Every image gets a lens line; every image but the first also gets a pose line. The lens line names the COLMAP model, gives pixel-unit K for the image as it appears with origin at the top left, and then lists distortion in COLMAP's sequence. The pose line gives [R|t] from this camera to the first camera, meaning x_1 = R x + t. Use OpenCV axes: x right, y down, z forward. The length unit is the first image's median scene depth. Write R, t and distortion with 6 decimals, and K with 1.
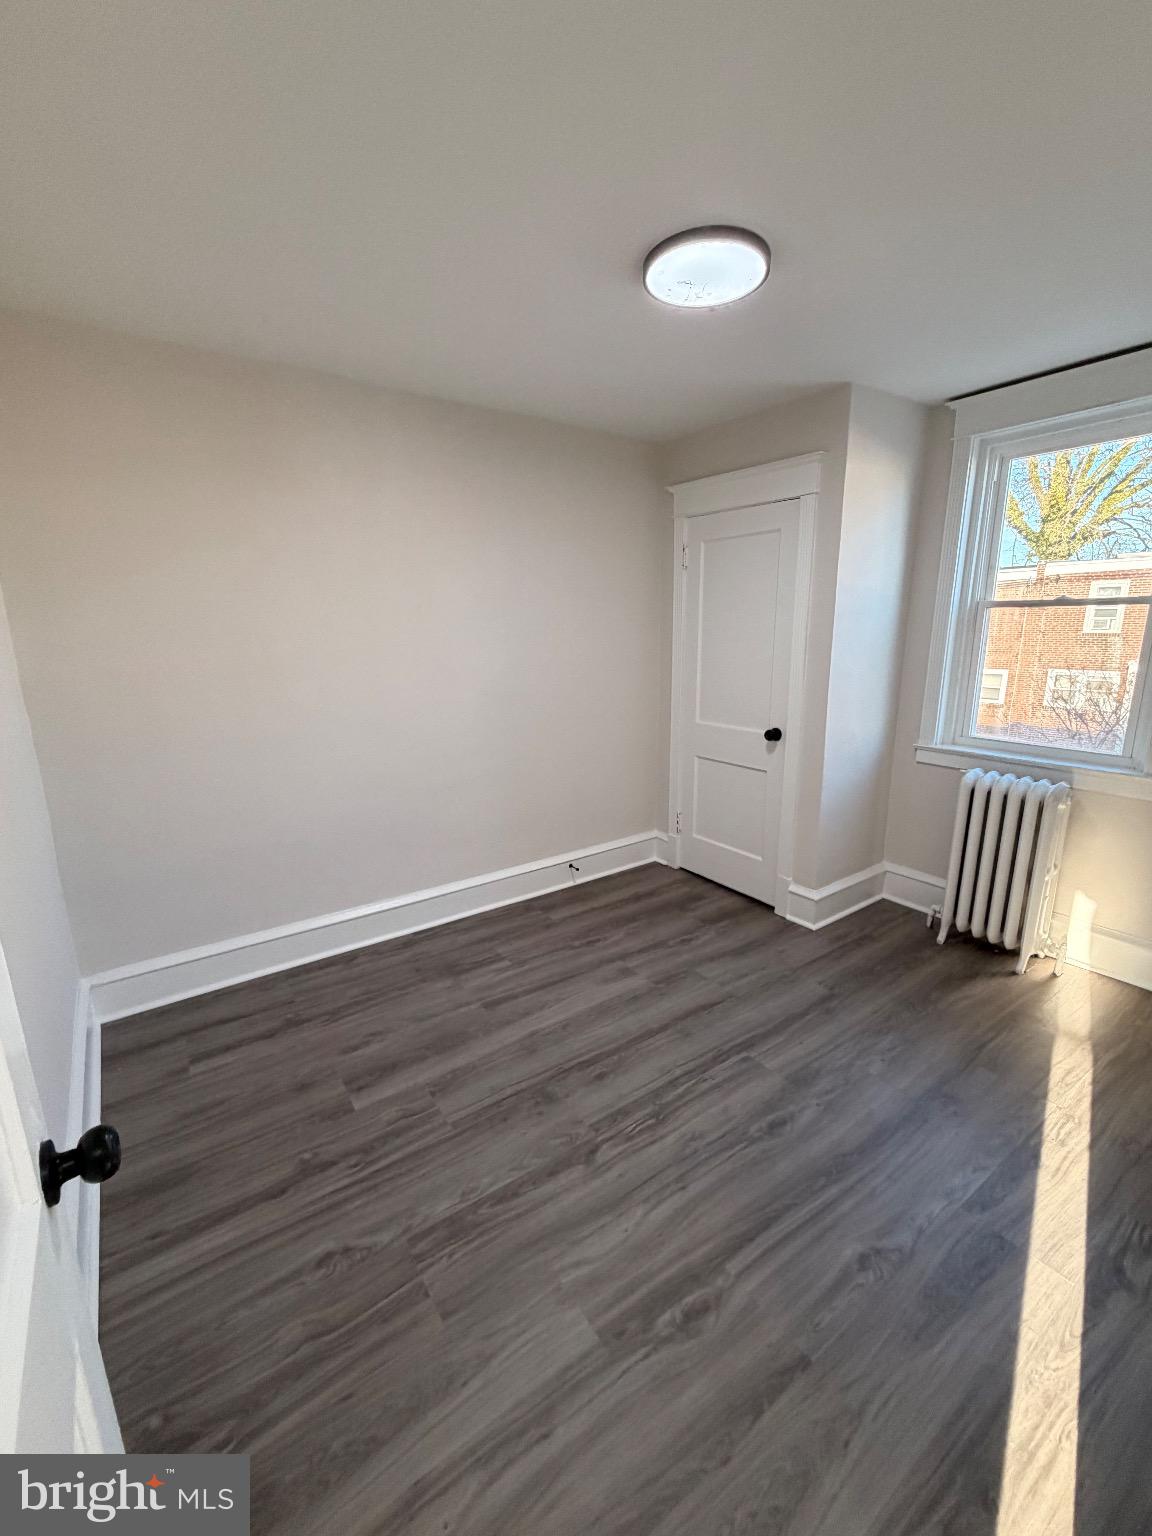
lens RADIAL K [[625.3, 0, 579.9], [0, 625.3, 777.4], [0, 0, 1]] dist [-0.001909, 0.000407]
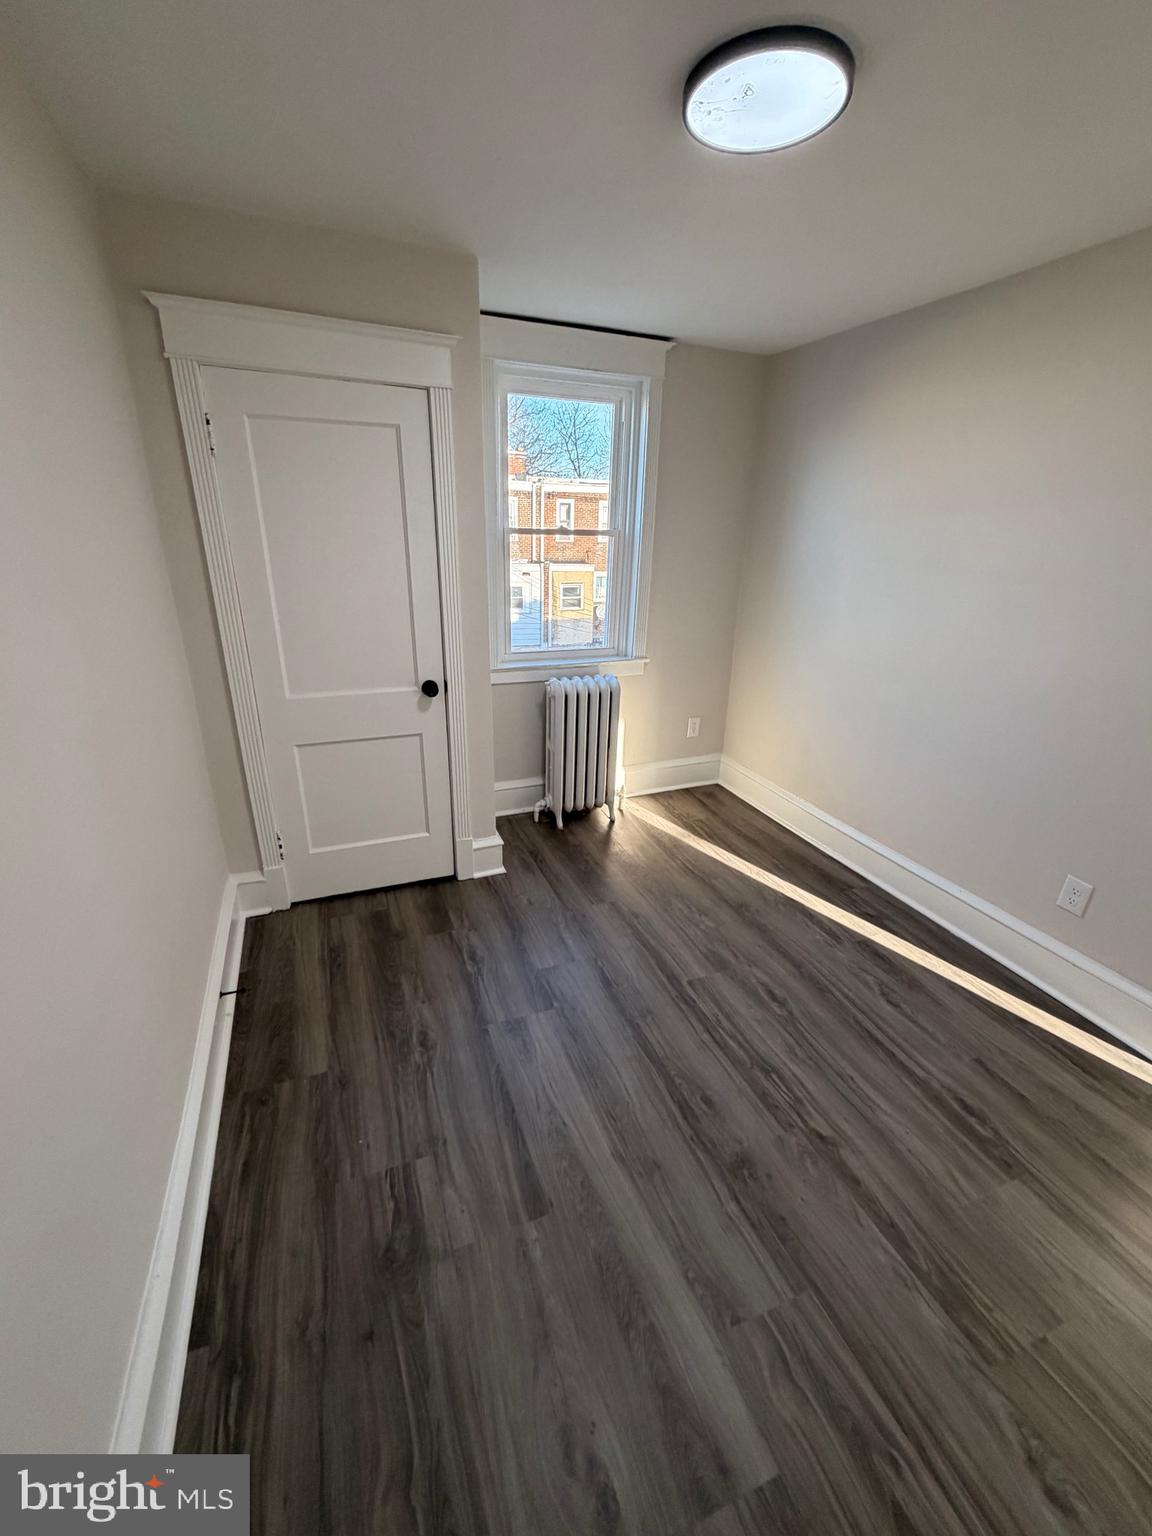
lens RADIAL K [[625.3, 0, 573.6], [0, 625.3, 771.8], [0, 0, 1]] dist [-0.001909, 0.000407]
pose [[0.245799, -0.336355, 0.909092, -0.661053], [0.210157, 0.934049, 0.288767, -0.248627], [-0.946265, 0.120073, 0.300276, 0.872950]]
